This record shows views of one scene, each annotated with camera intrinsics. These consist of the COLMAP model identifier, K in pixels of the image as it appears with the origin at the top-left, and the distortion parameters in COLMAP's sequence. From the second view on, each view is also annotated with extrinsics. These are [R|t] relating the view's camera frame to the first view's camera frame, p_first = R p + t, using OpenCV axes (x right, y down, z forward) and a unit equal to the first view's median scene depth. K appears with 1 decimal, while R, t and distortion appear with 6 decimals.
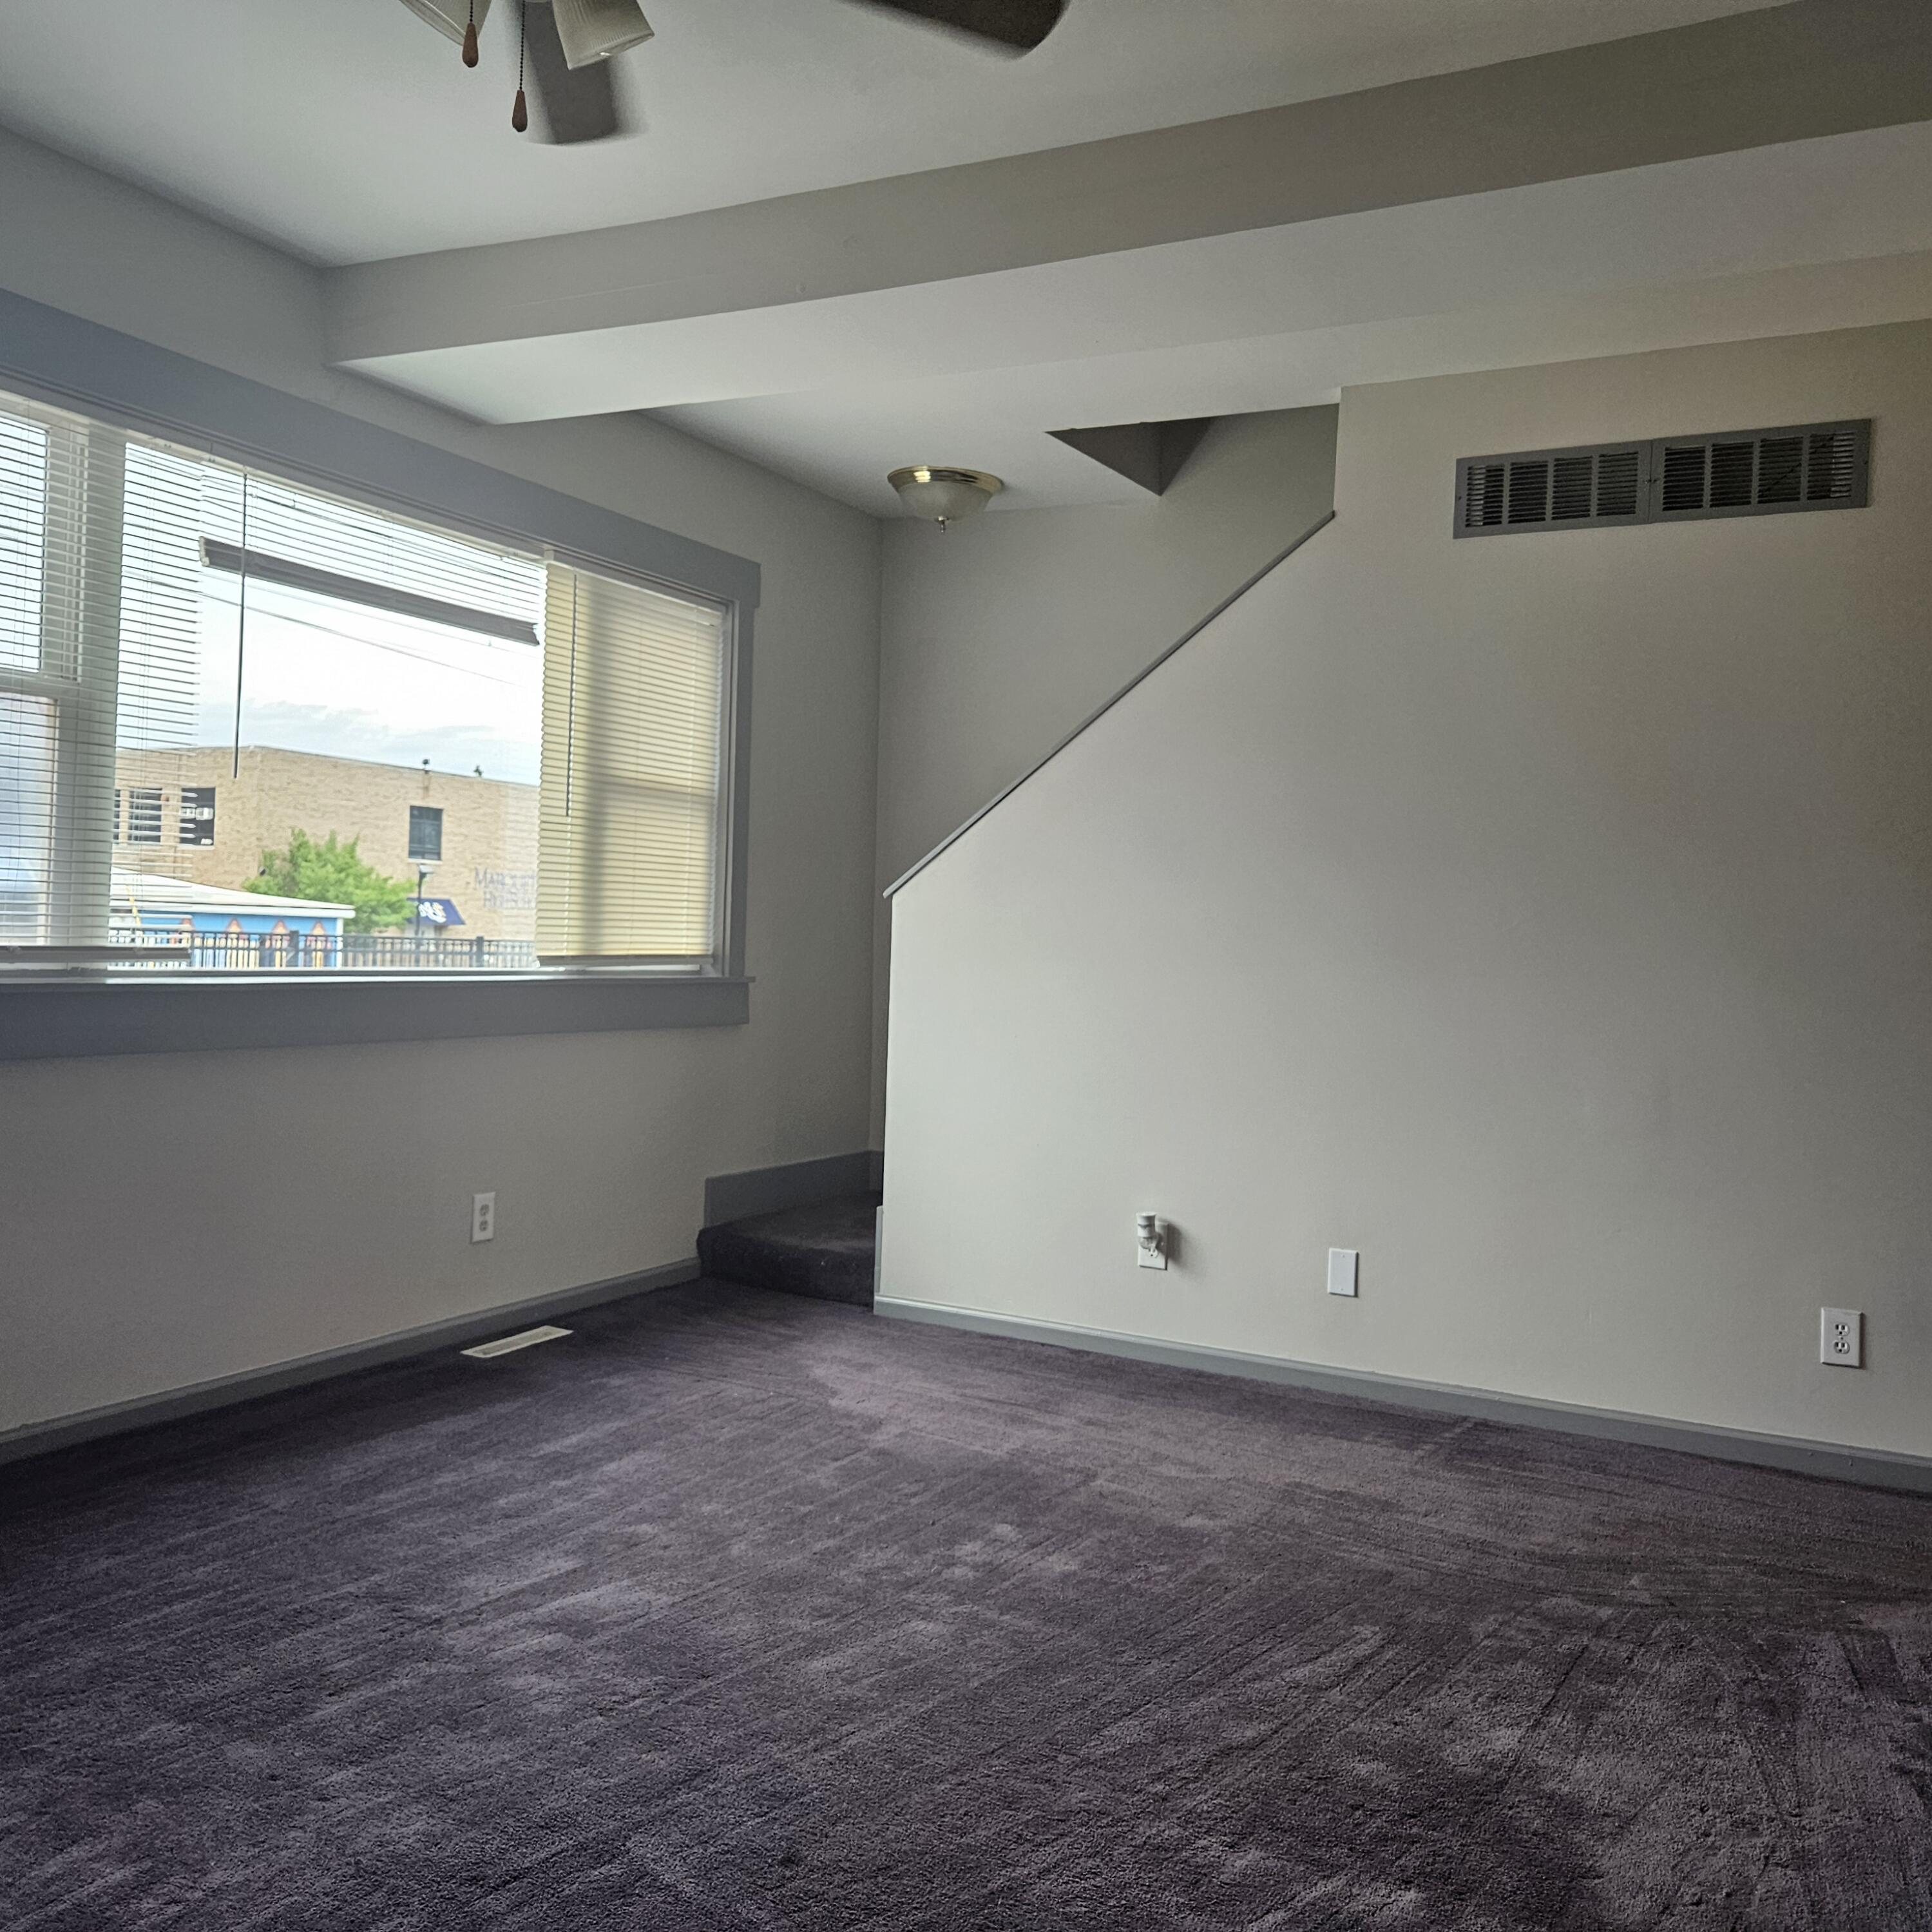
lens RADIAL K [[1728.8, 0, 954.6], [0, 1728.8, 964.2], [0, 0, 1]] dist [0.064142, -0.052751]
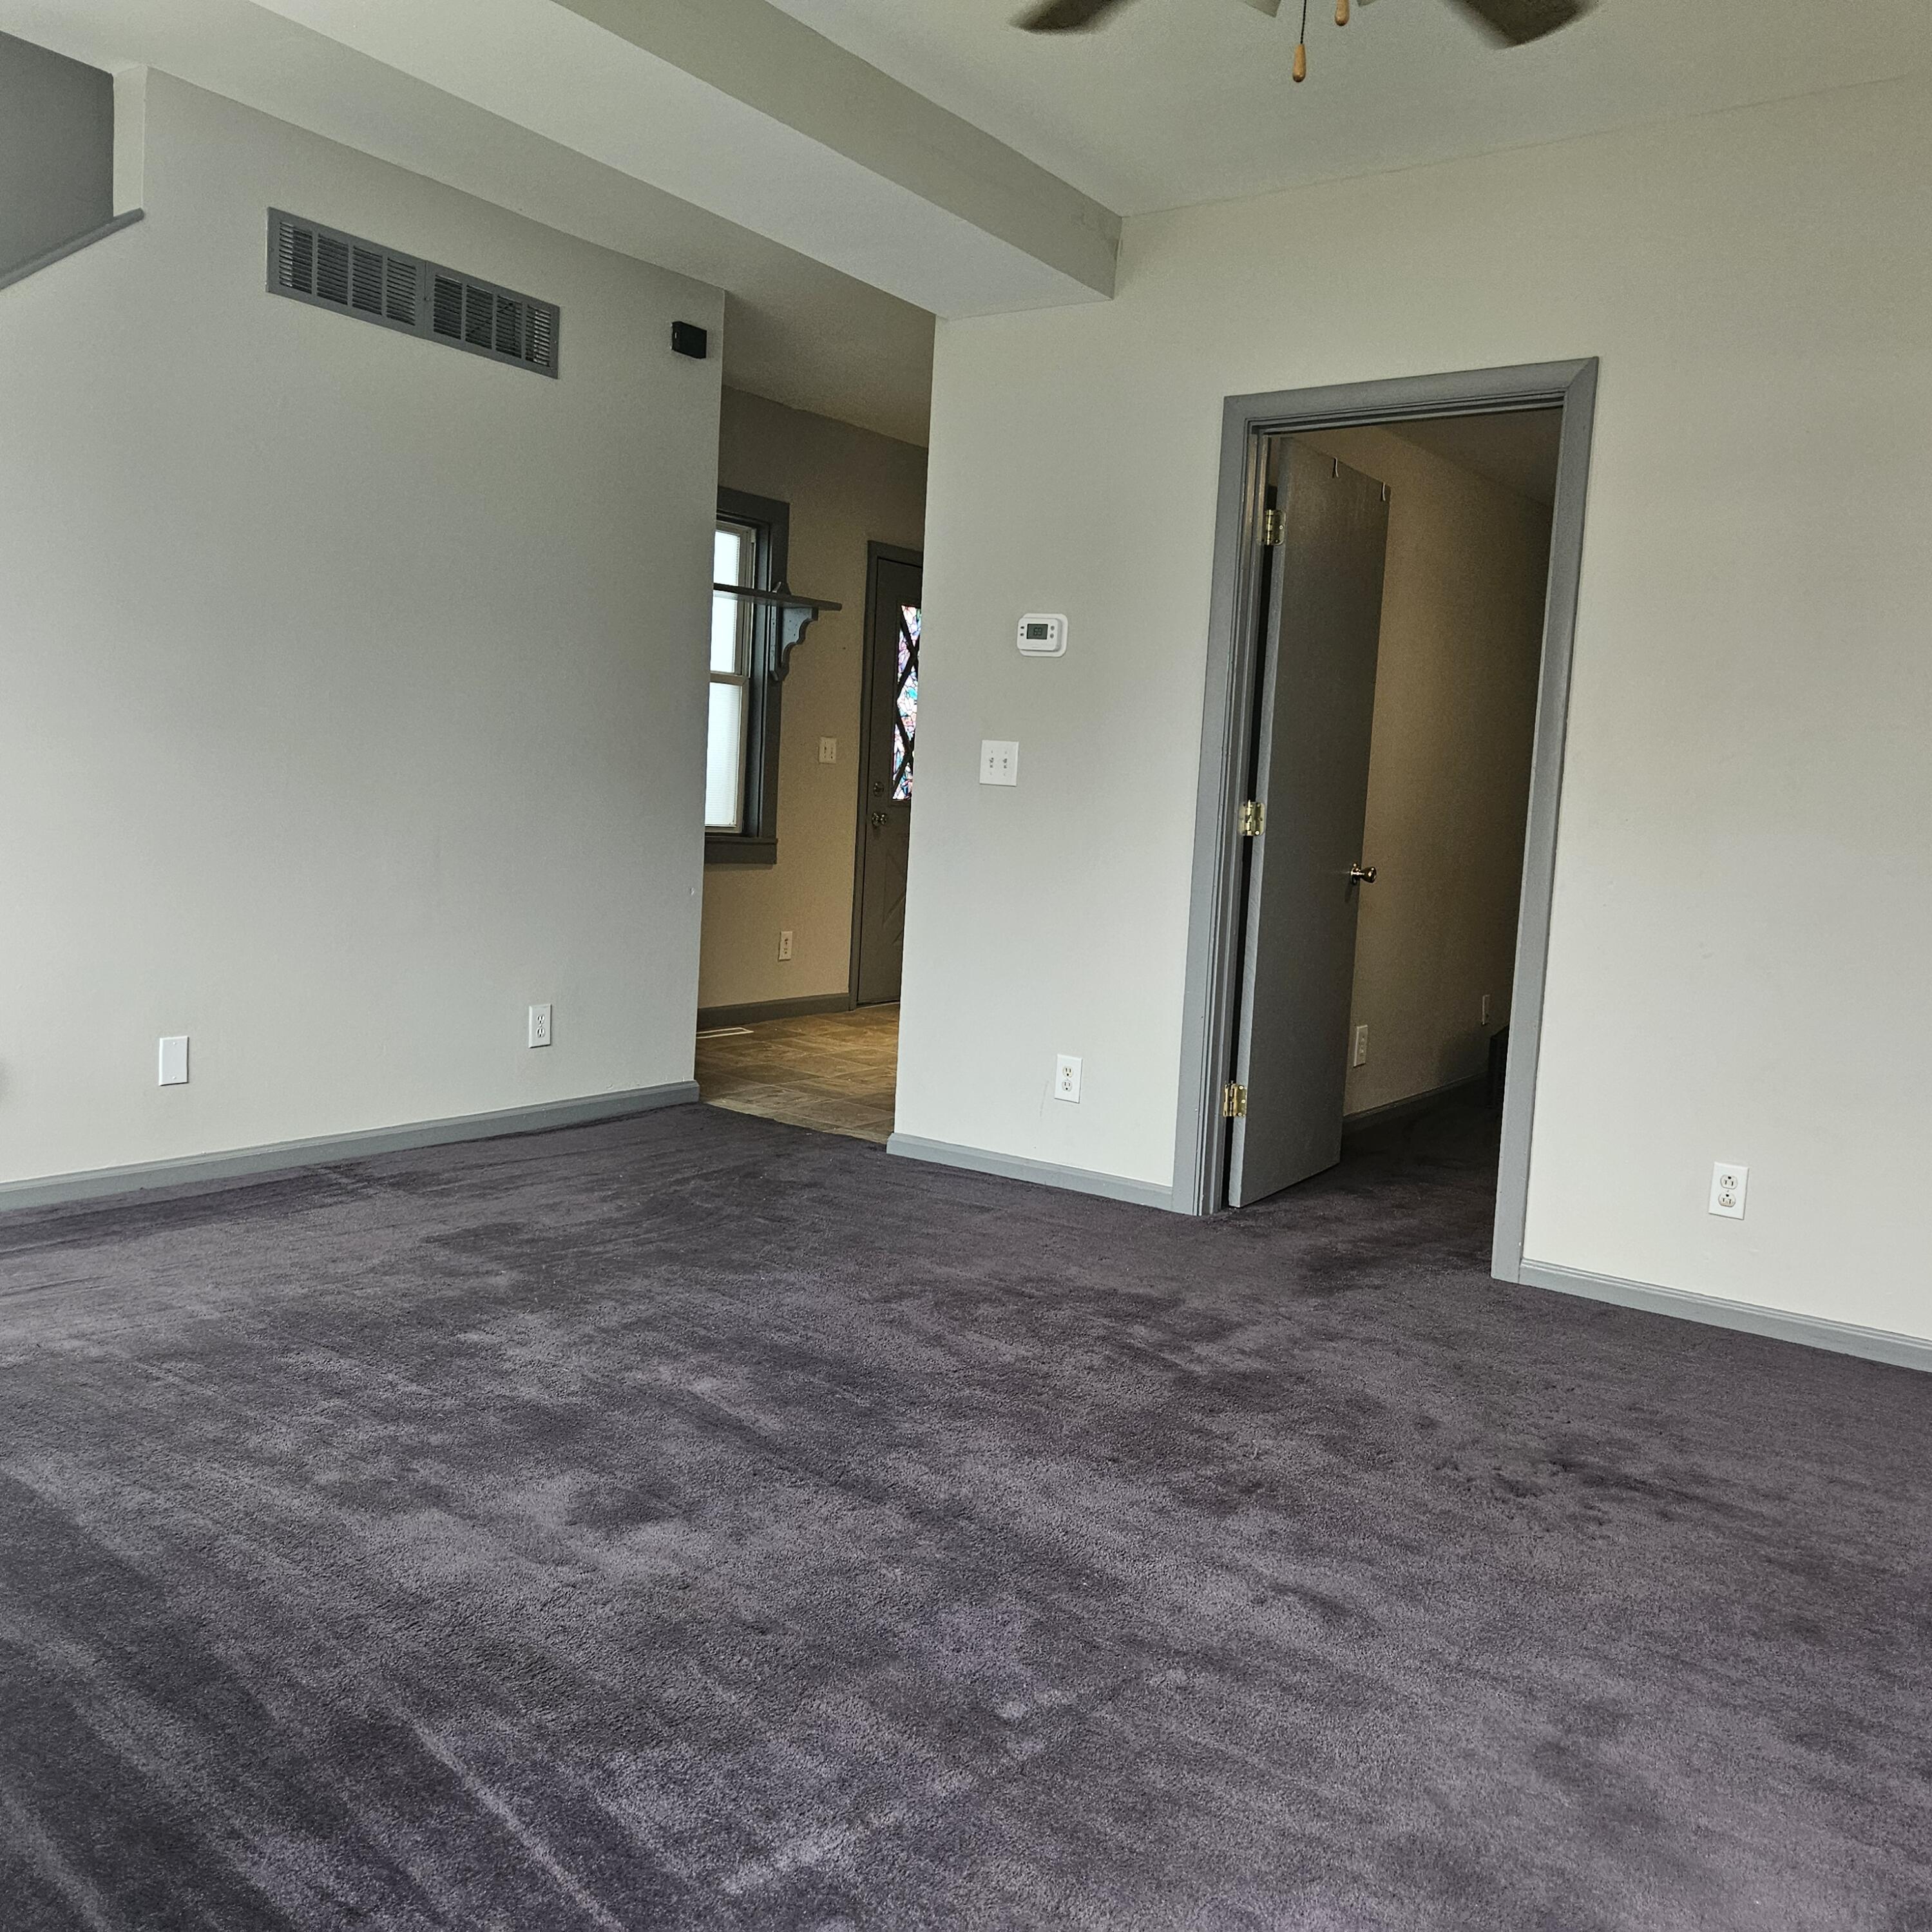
lens RADIAL K [[1728.8, 0, 954.6], [0, 1728.8, 964.2], [0, 0, 1]] dist [0.064142, -0.052751]
pose [[0.150735, -0.127499, 0.980318, -0.722627], [-0.033100, 0.990441, 0.133905, -0.018729], [-0.988020, -0.052633, 0.145074, 0.503761]]
